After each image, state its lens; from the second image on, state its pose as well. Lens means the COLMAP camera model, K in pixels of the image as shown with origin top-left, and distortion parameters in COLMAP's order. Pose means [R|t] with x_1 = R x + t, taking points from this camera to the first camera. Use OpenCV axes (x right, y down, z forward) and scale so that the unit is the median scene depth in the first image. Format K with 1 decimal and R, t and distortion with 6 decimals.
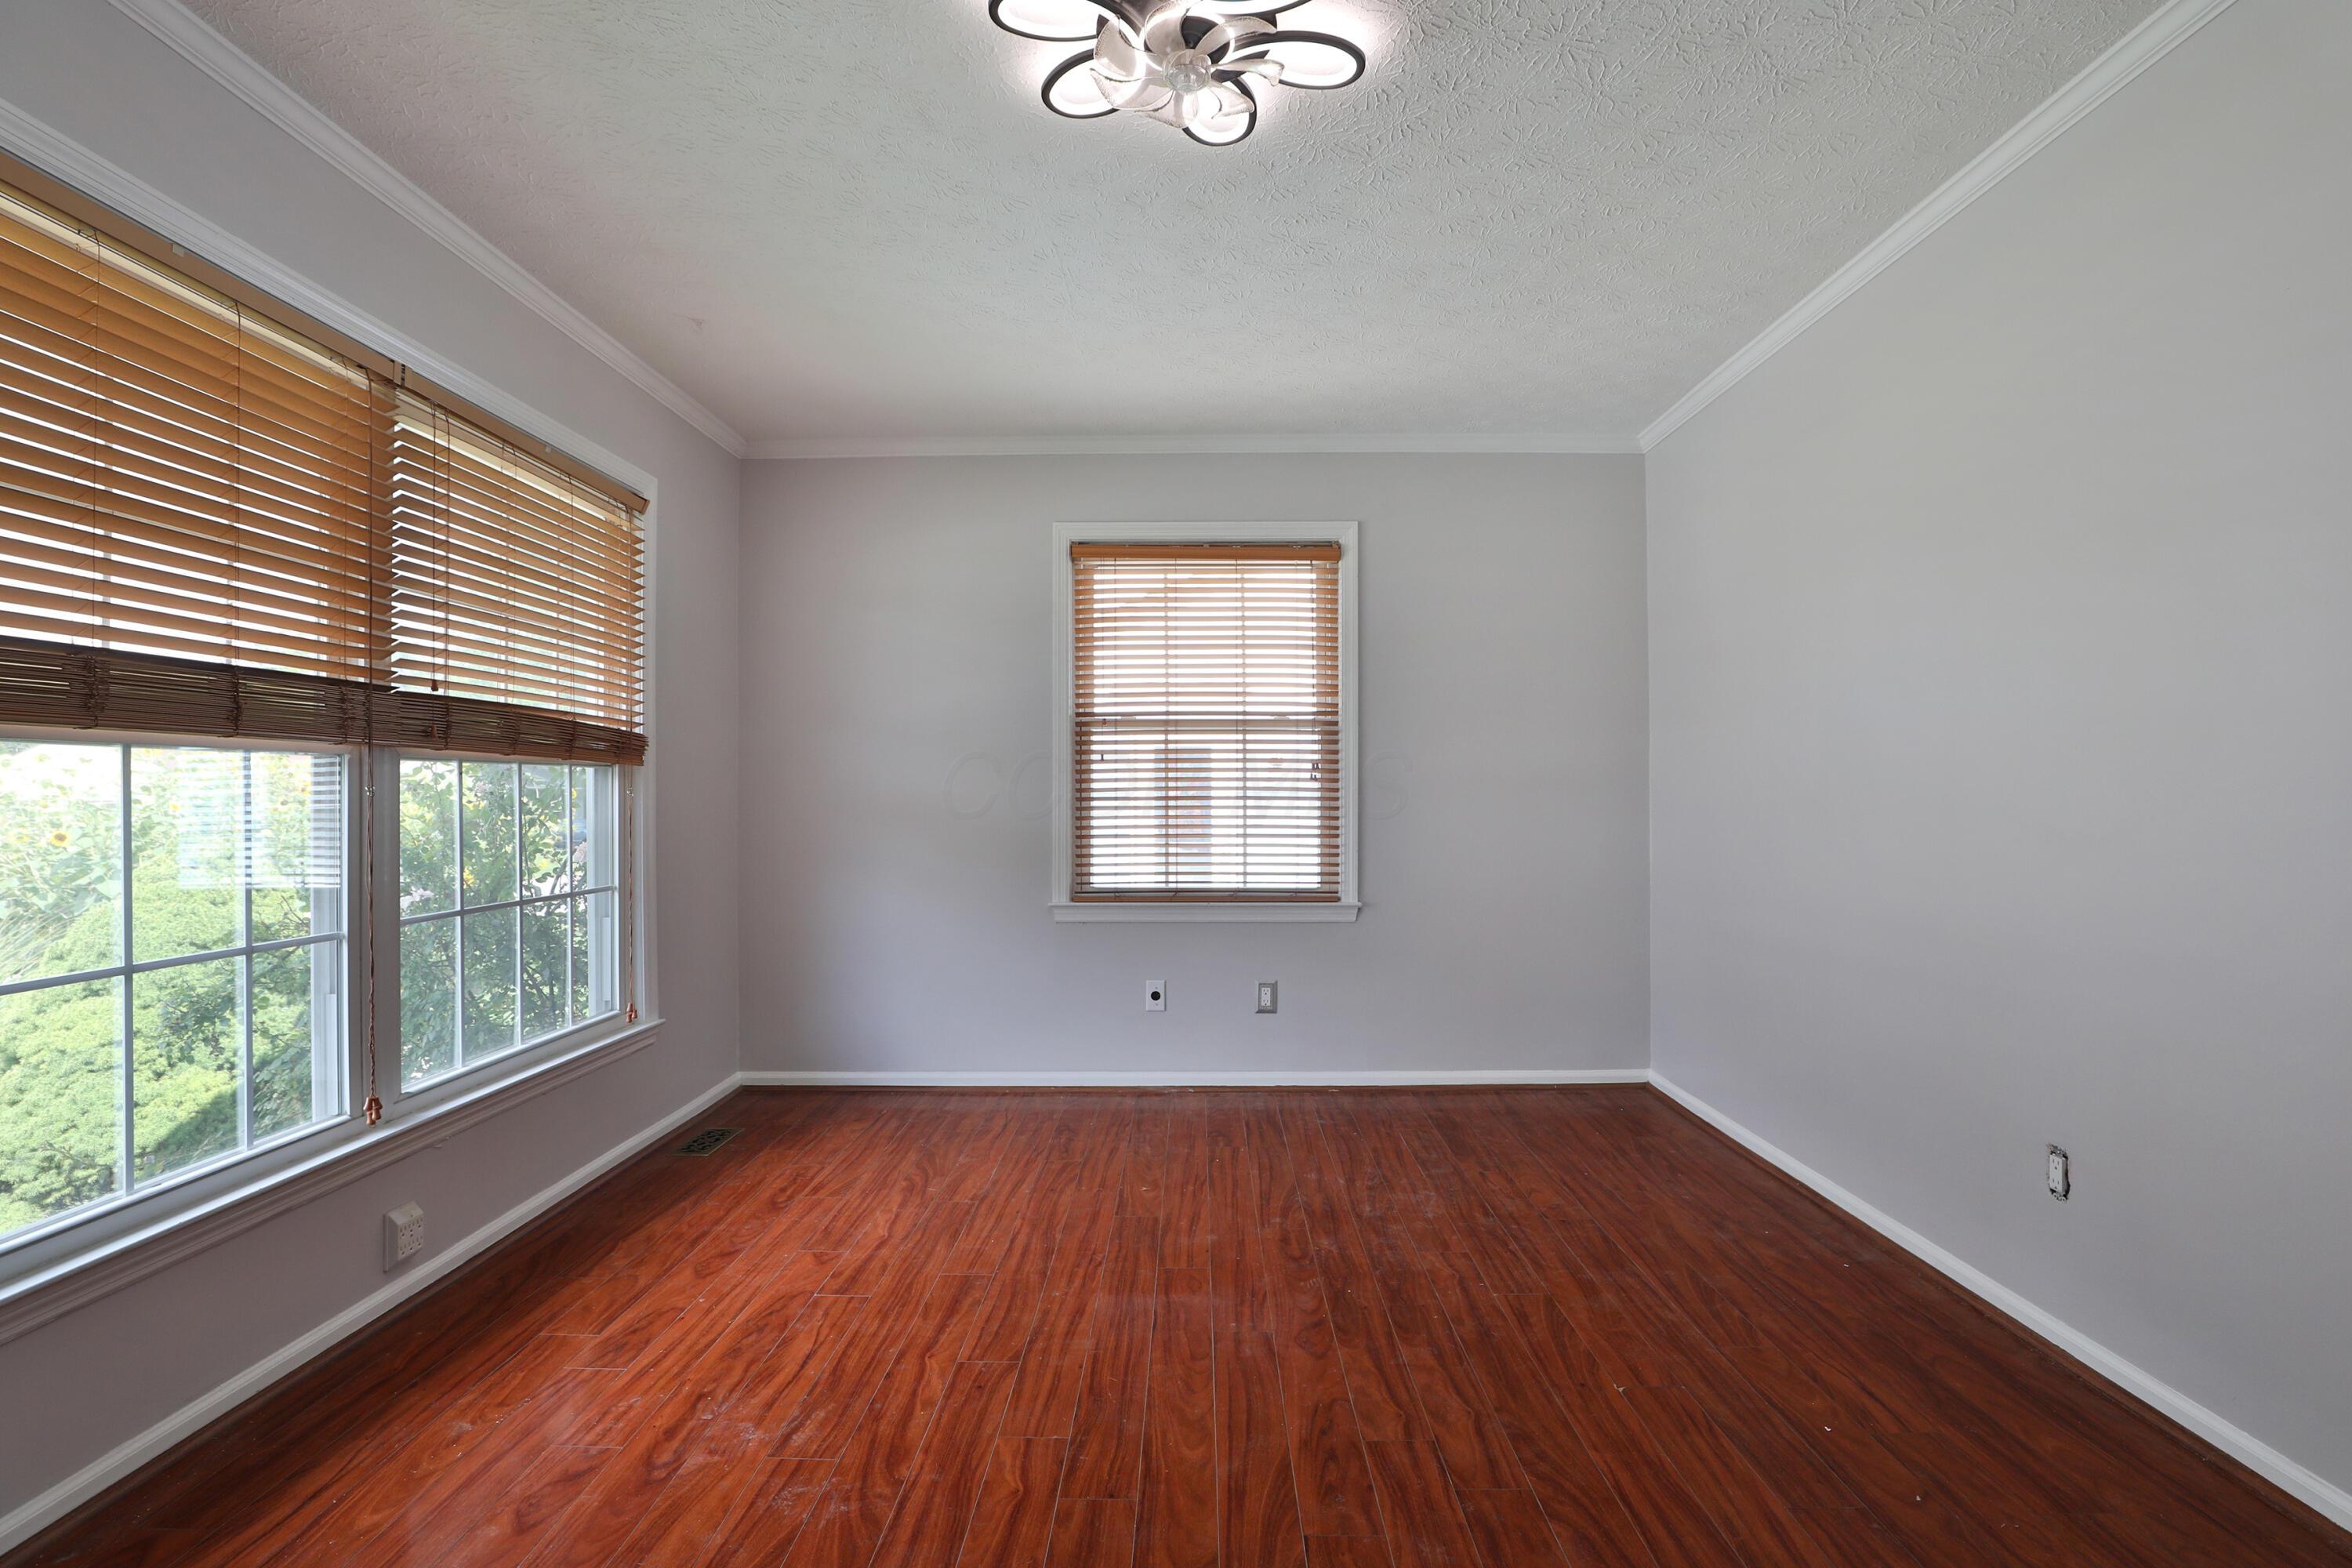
lens RADIAL K [[1126.9, 0, 1172.8], [0, 1126.9, 791.7], [0, 0, 1]] dist [-0.039186, 0.008886]
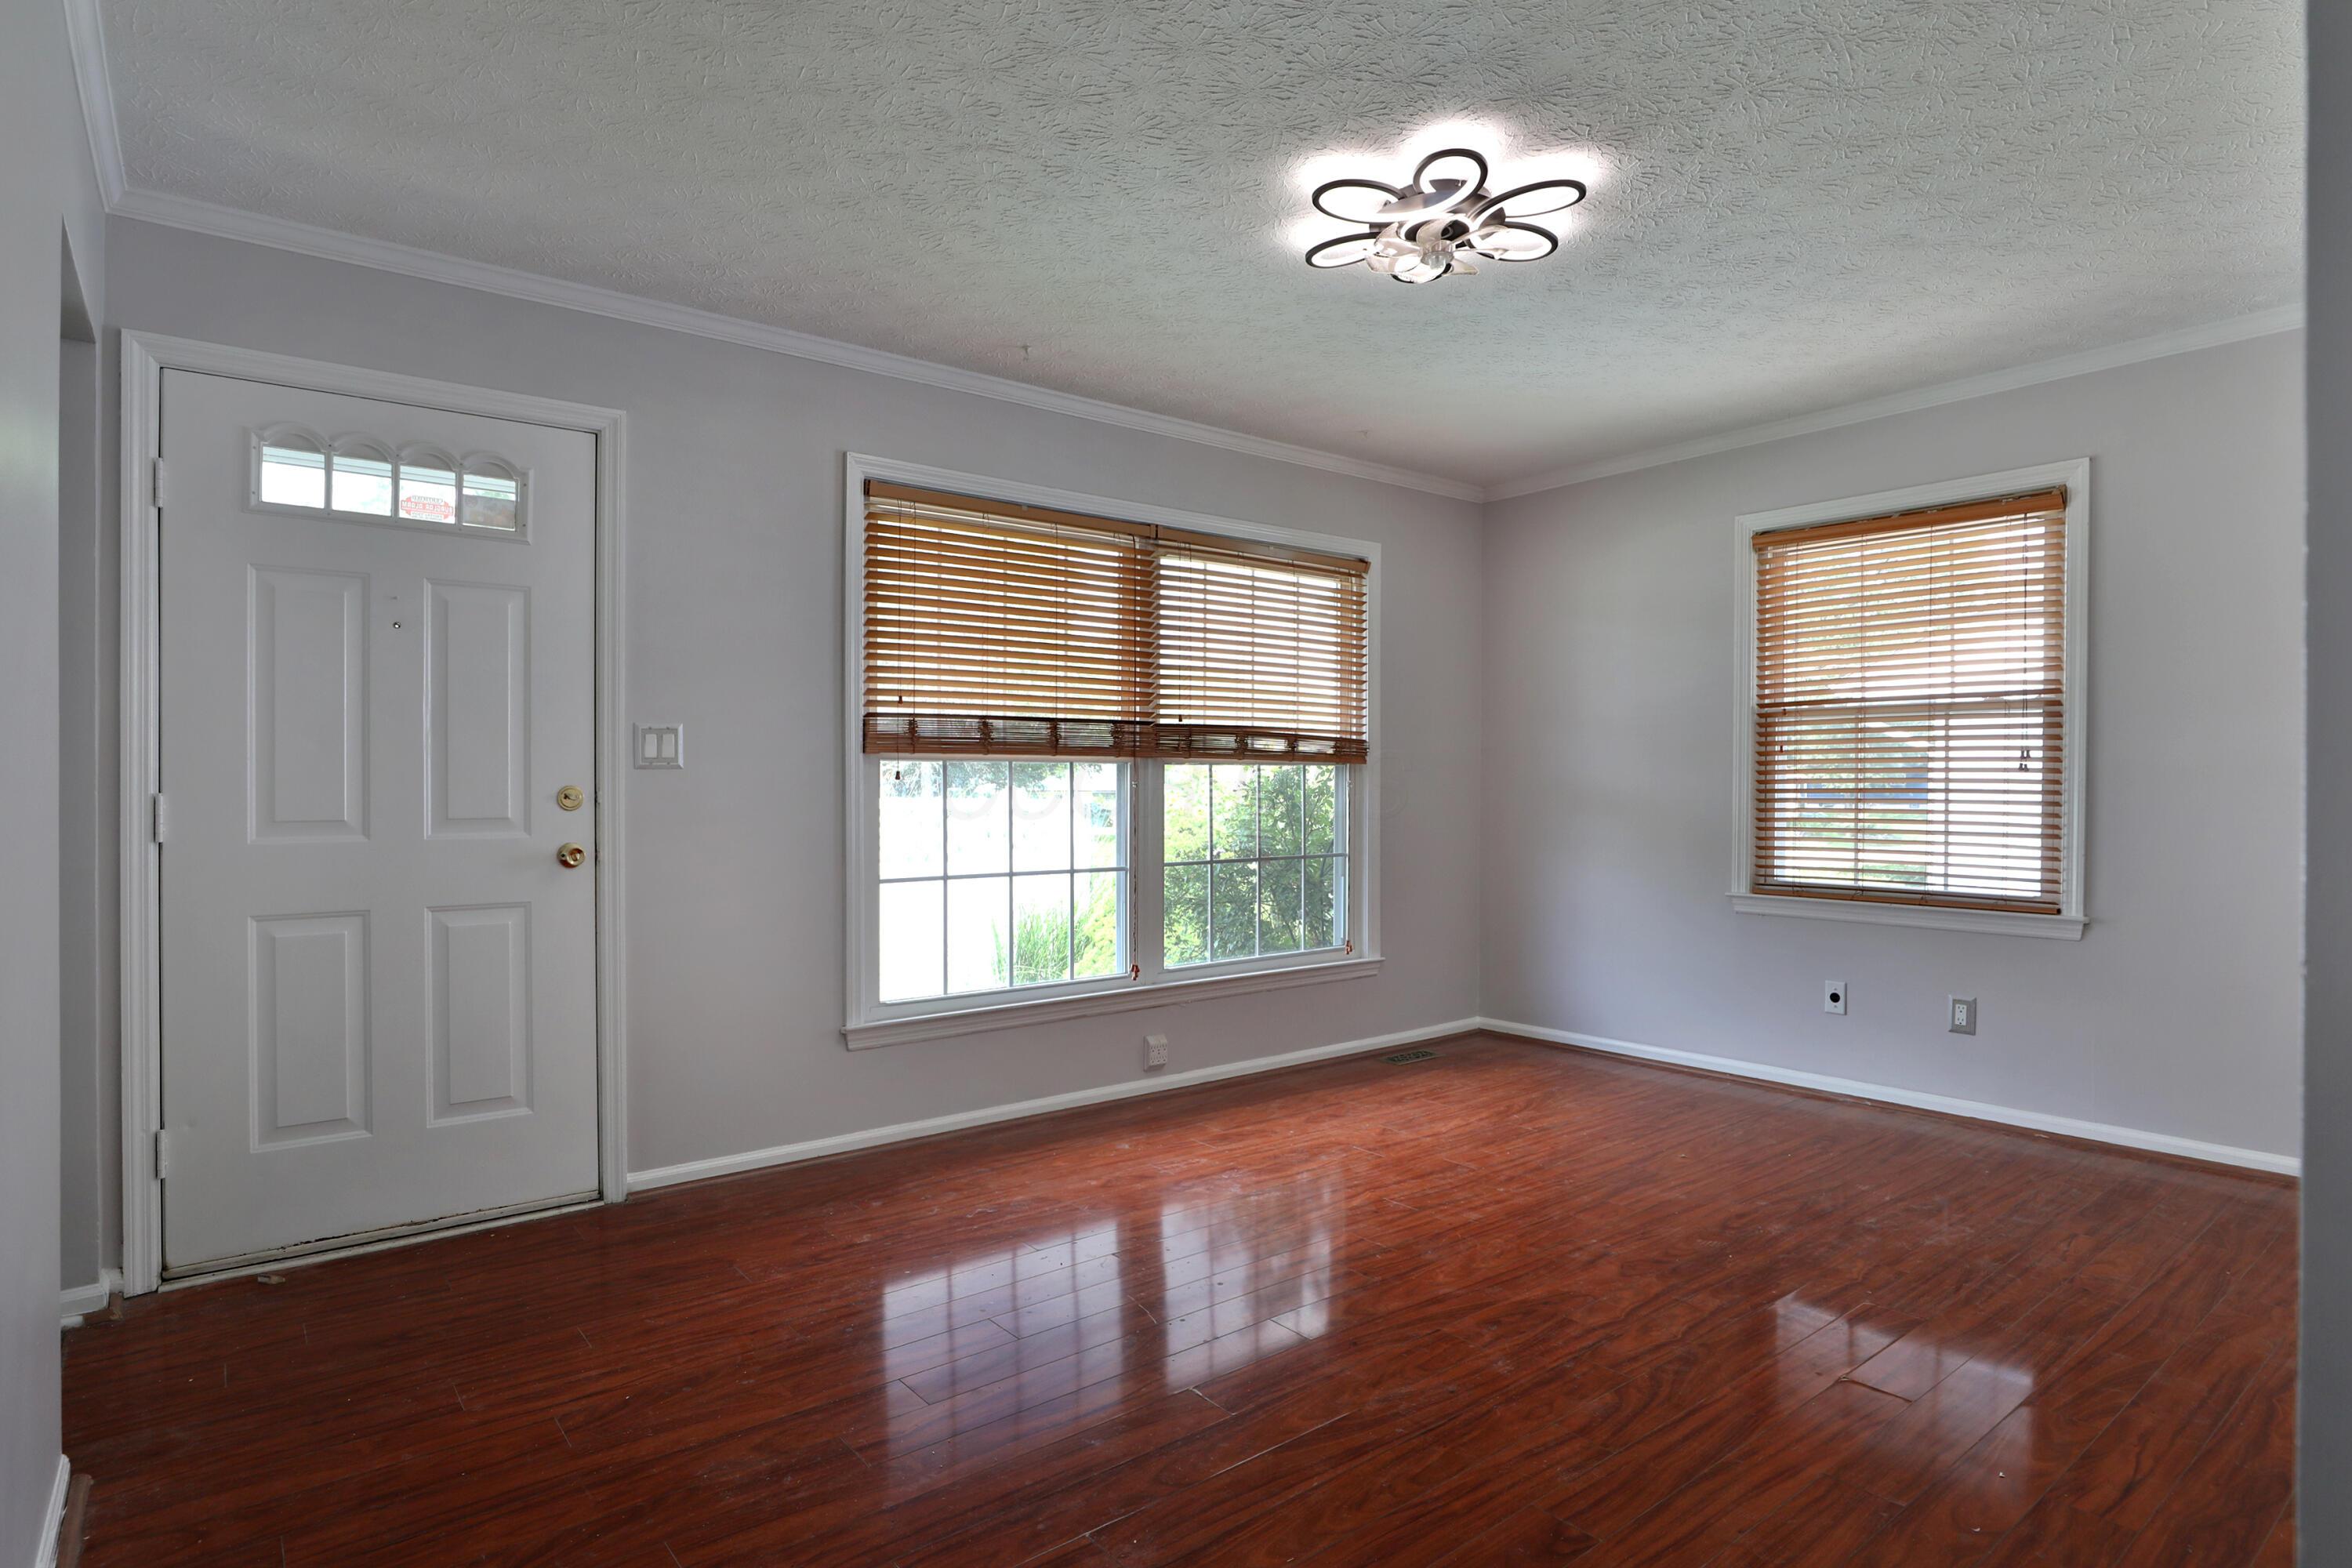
lens RADIAL K [[1234.1, 0, 1187.6], [0, 1234.1, 783.7], [0, 0, 1]] dist [-0.023174, 0.003065]
pose [[0.641288, 0.002996, -0.767295, 0.836862], [0.001493, 0.999986, 0.005153, -0.011980], [0.767299, -0.004450, 0.641274, -0.166513]]
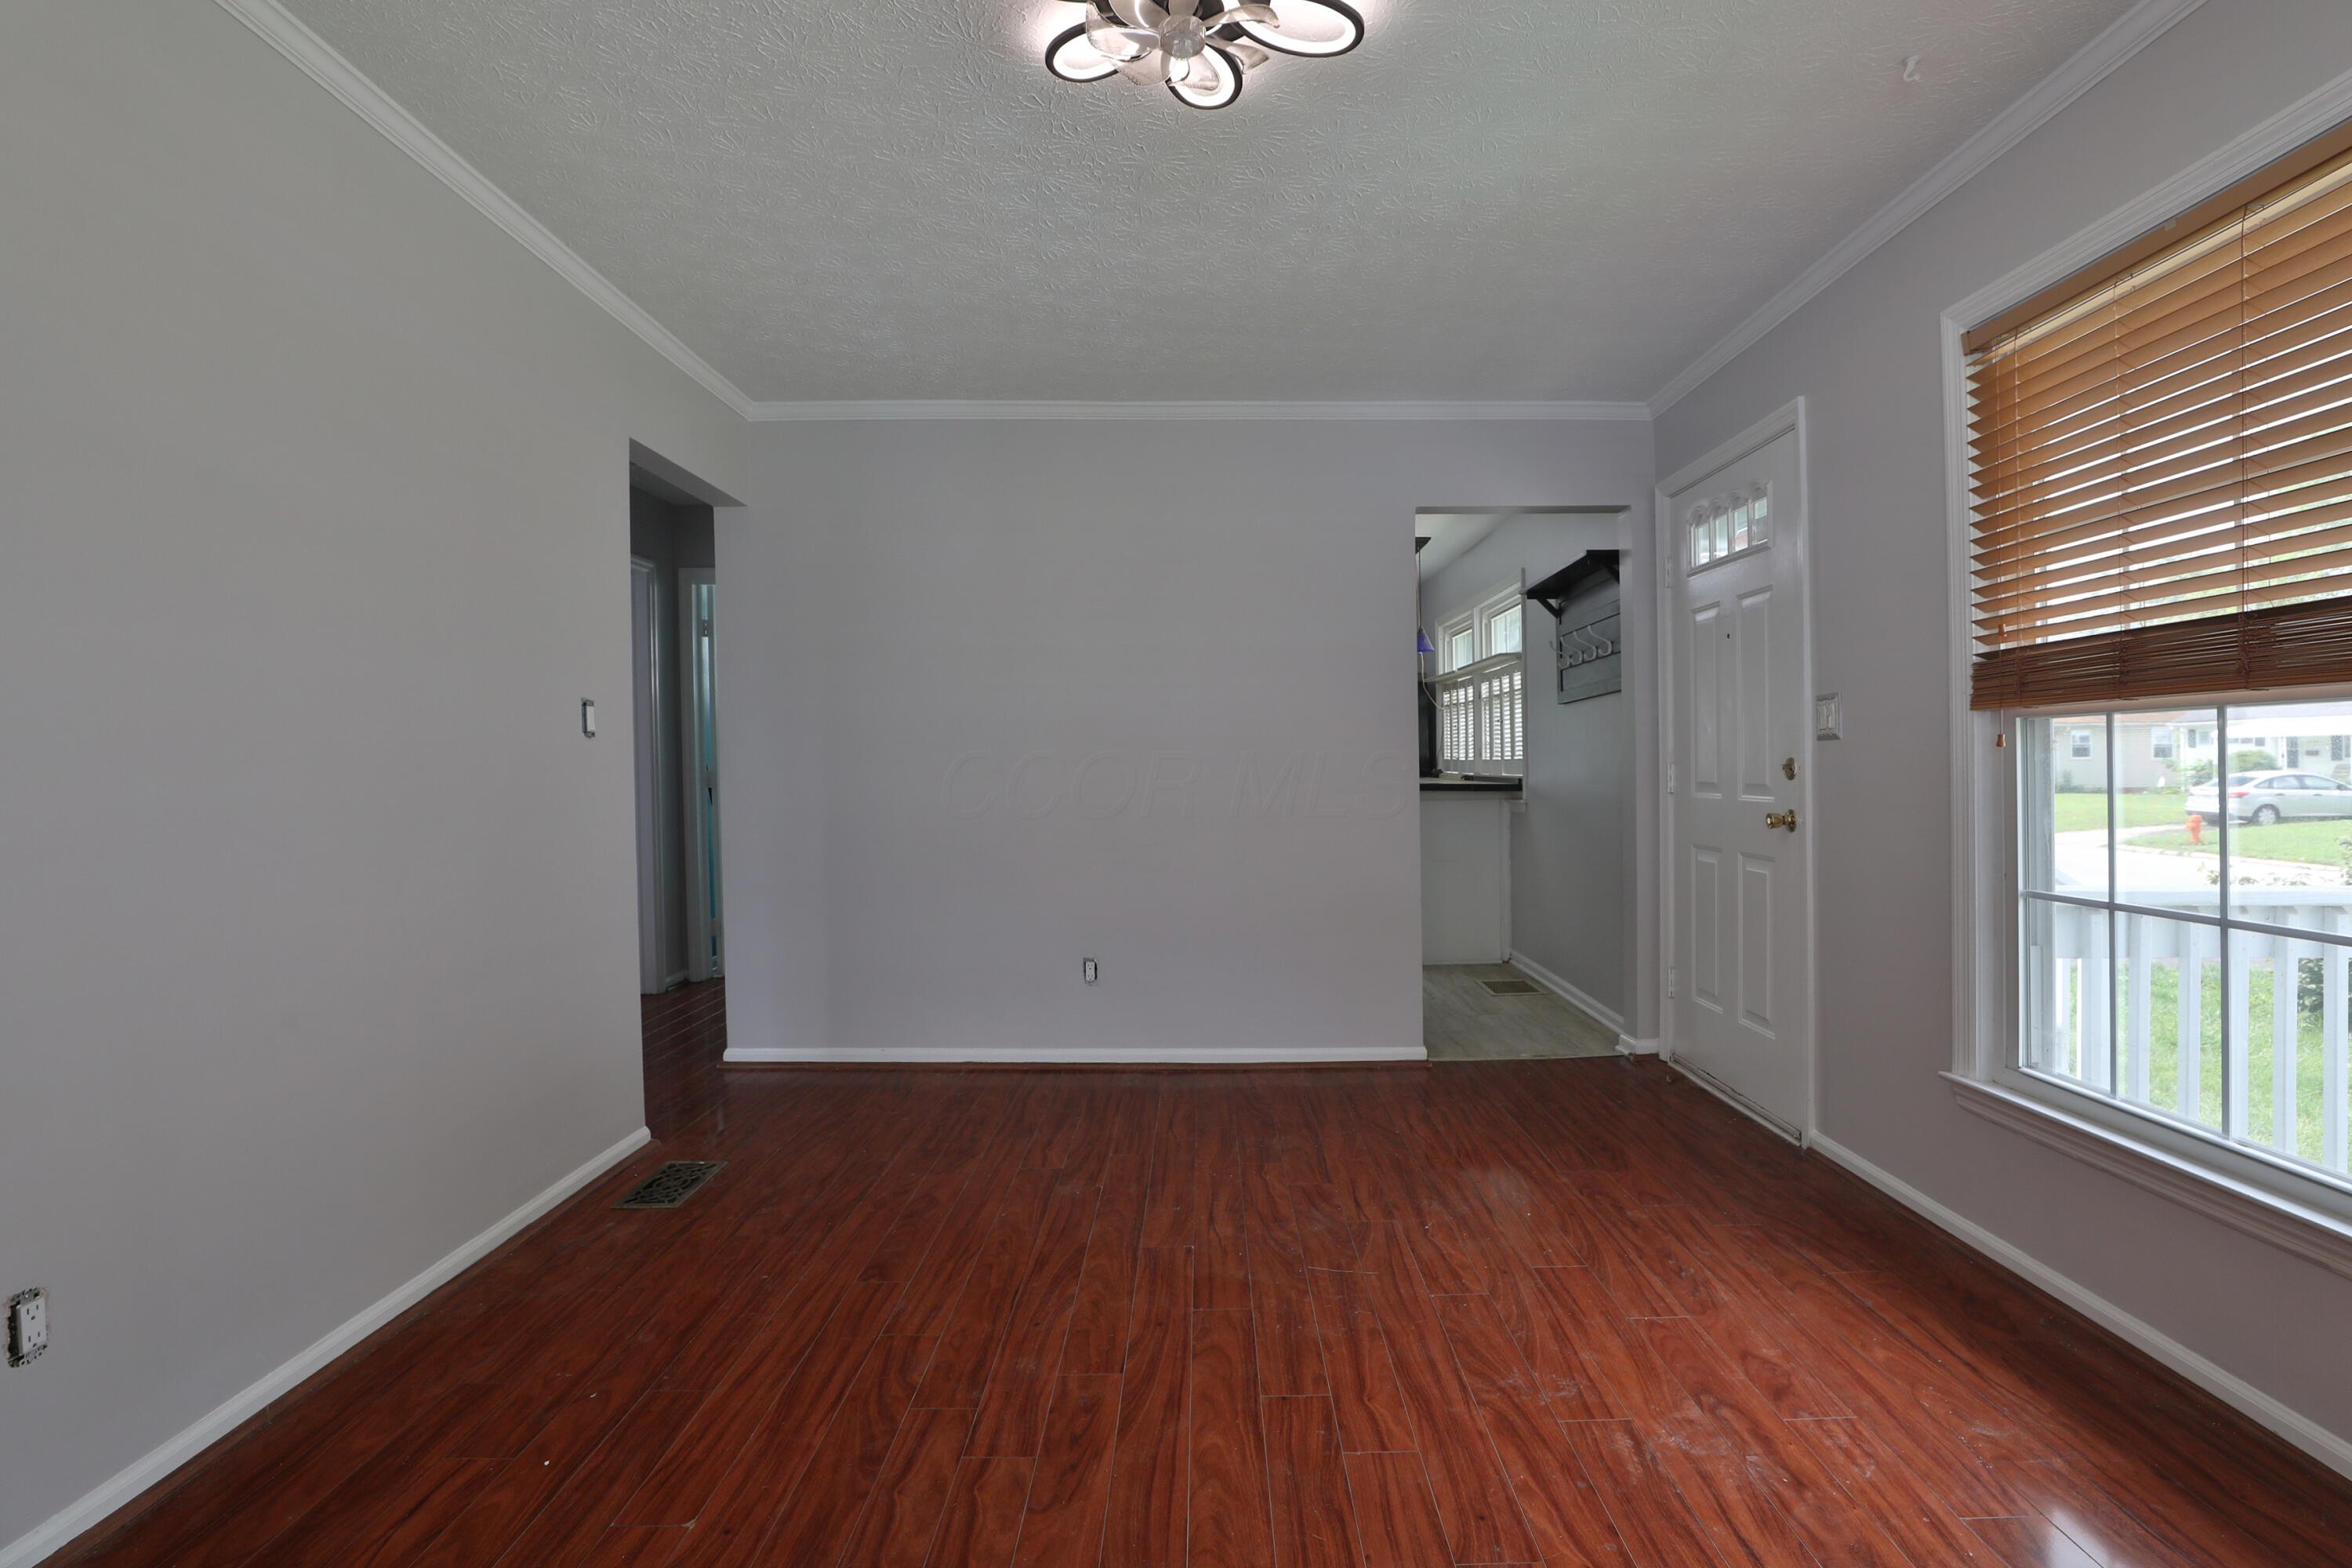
lens RADIAL K [[1126.9, 0, 1184.0], [0, 1126.9, 790.6], [0, 0, 1]] dist [-0.039186, 0.008886]
pose [[-0.999650, 0.026049, -0.004599, 0.028893], [0.025980, 0.999559, 0.014376, -0.002304], [0.004972, 0.014252, -0.999886, 1.732756]]
